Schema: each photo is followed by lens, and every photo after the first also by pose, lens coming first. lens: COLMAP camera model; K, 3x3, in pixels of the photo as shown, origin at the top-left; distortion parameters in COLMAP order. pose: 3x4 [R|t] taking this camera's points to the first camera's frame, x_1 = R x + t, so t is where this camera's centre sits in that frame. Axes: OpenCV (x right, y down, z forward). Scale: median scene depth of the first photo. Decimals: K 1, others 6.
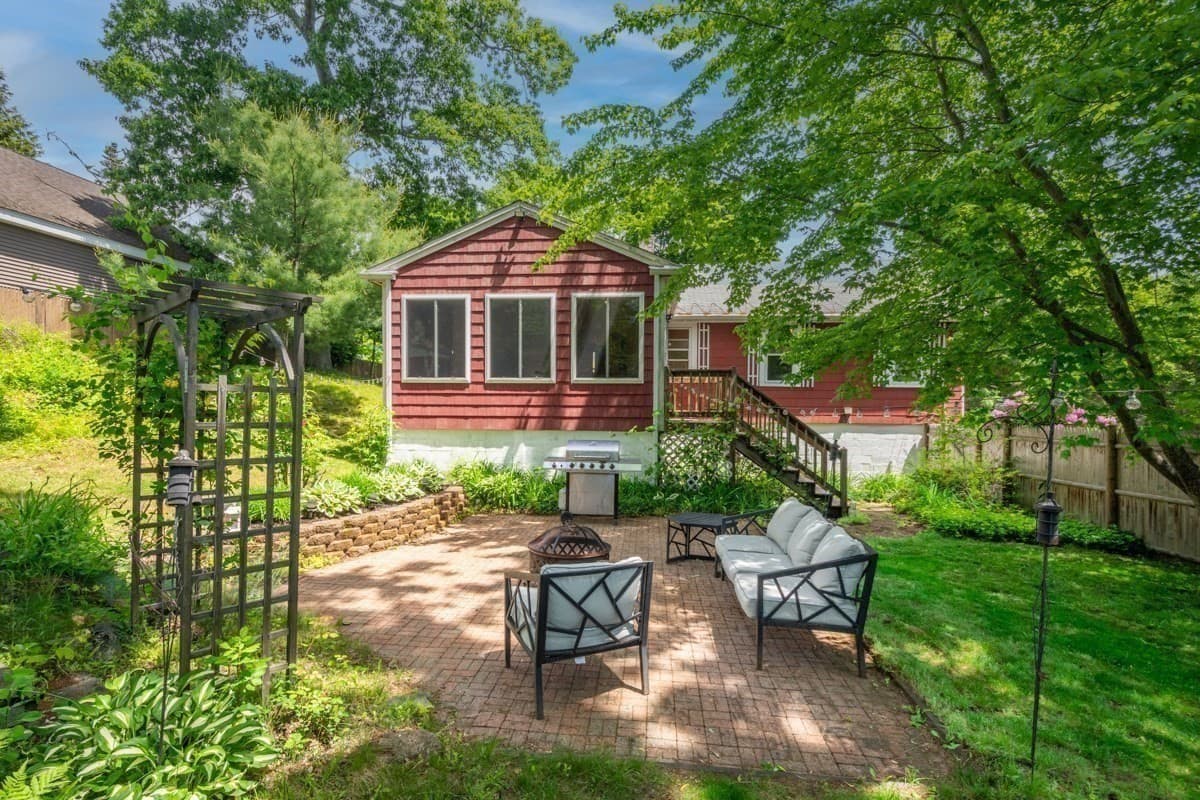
lens RADIAL K [[566.3, 0, 596.0], [0, 566.3, 415.7], [0, 0, 1]] dist [0.013849, -0.002105]
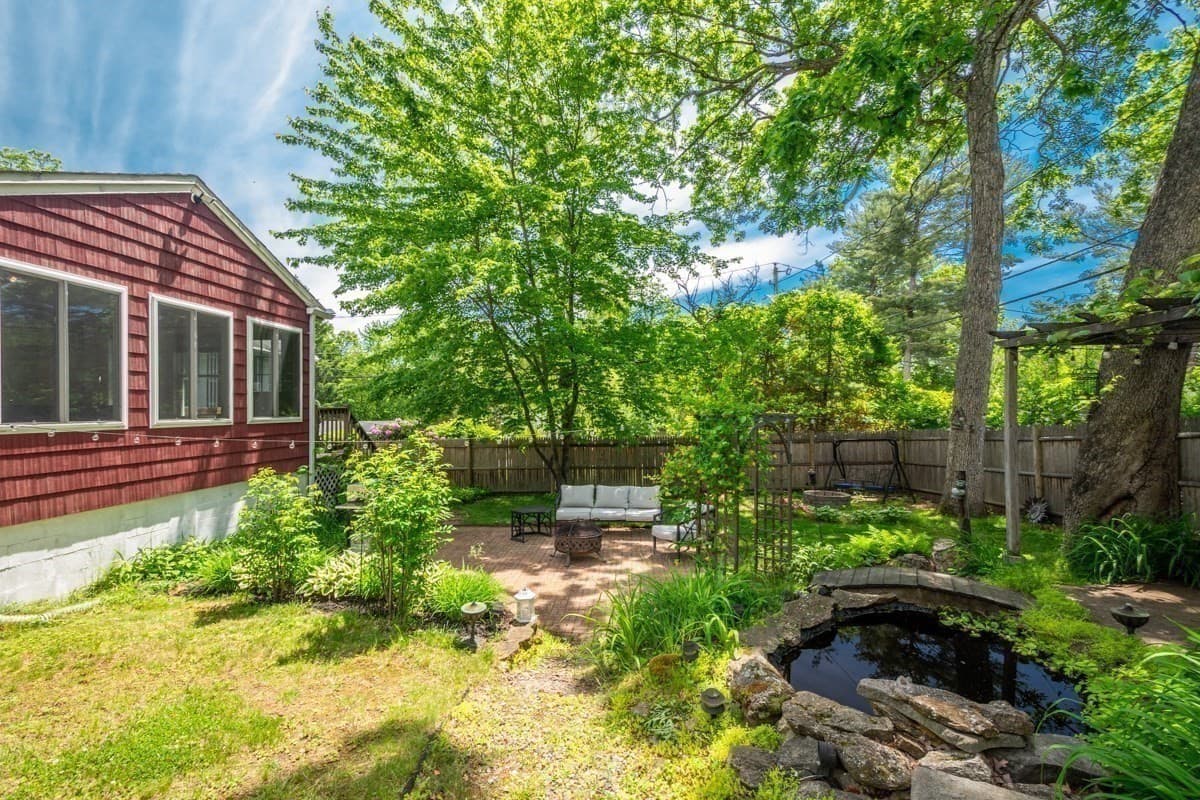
lens RADIAL K [[526.8, 0, 607.5], [0, 526.8, 415.2], [0, 0, 1]] dist [0.014241, -0.002139]
pose [[-0.044852, -0.019954, 0.998794, -0.837609], [0.015035, 0.999674, 0.020646, -0.077993], [-0.998880, 0.015943, -0.044538, 0.503587]]
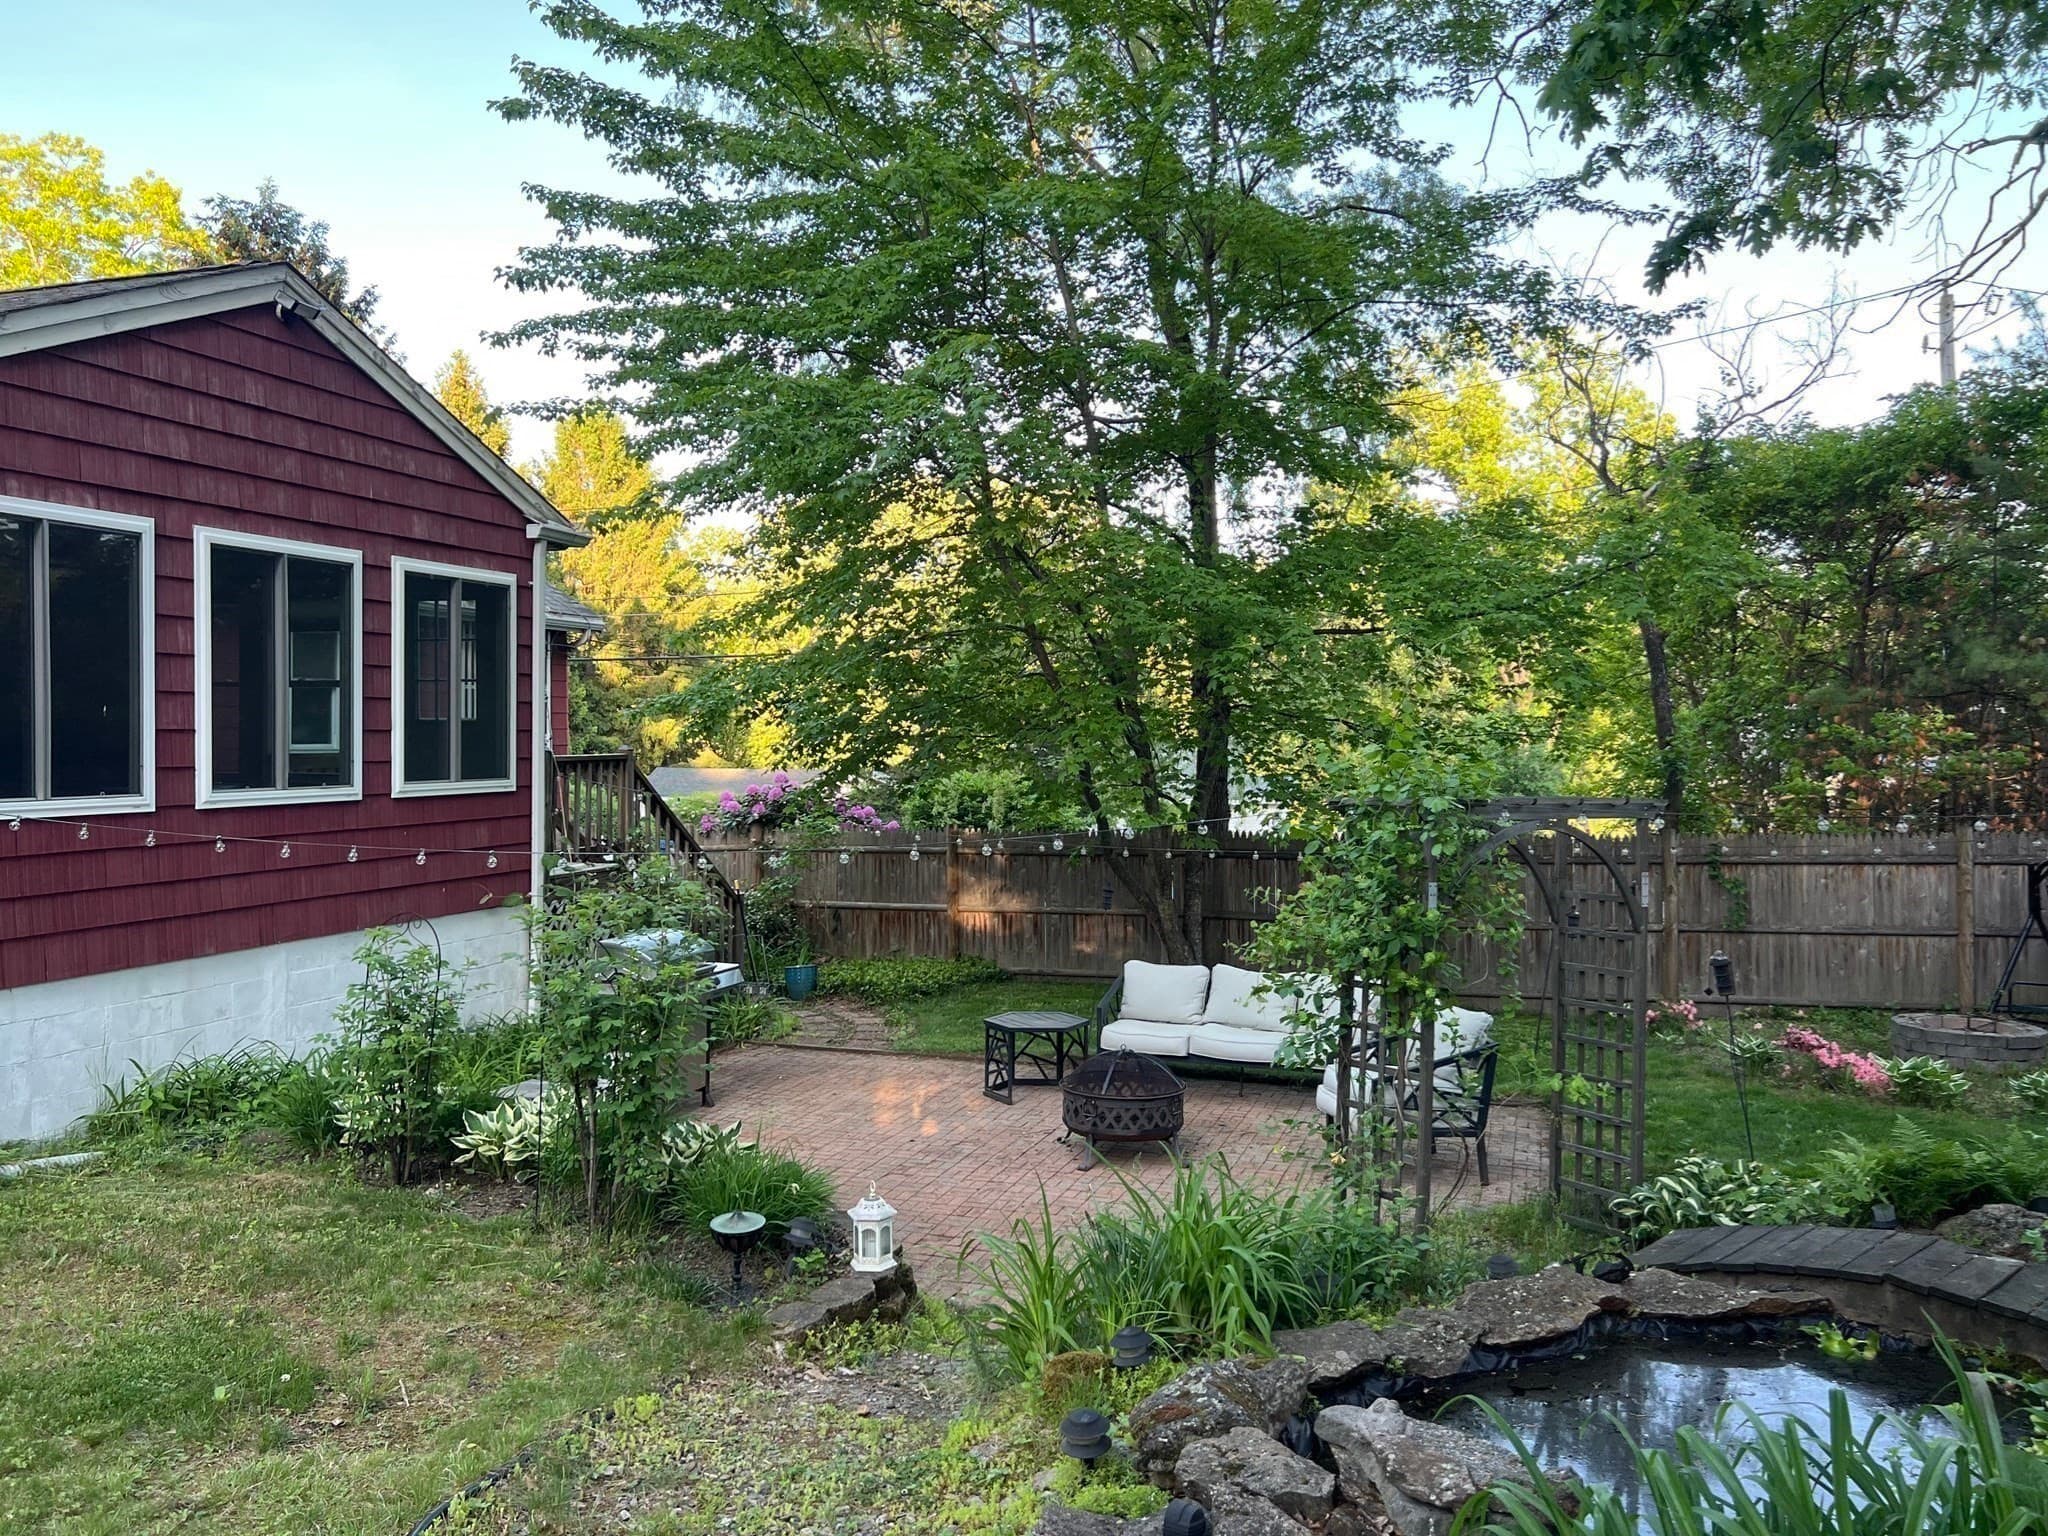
lens RADIAL K [[1546.9, 0, 1024.6], [0, 1546.9, 769.9], [0, 0, 1]] dist [0.039548, -0.005457]
pose [[0.225299, -0.028394, 0.973876, -0.940631], [0.014638, 0.999561, 0.025756, -0.095076], [-0.974180, 0.008453, 0.225616, 0.361588]]
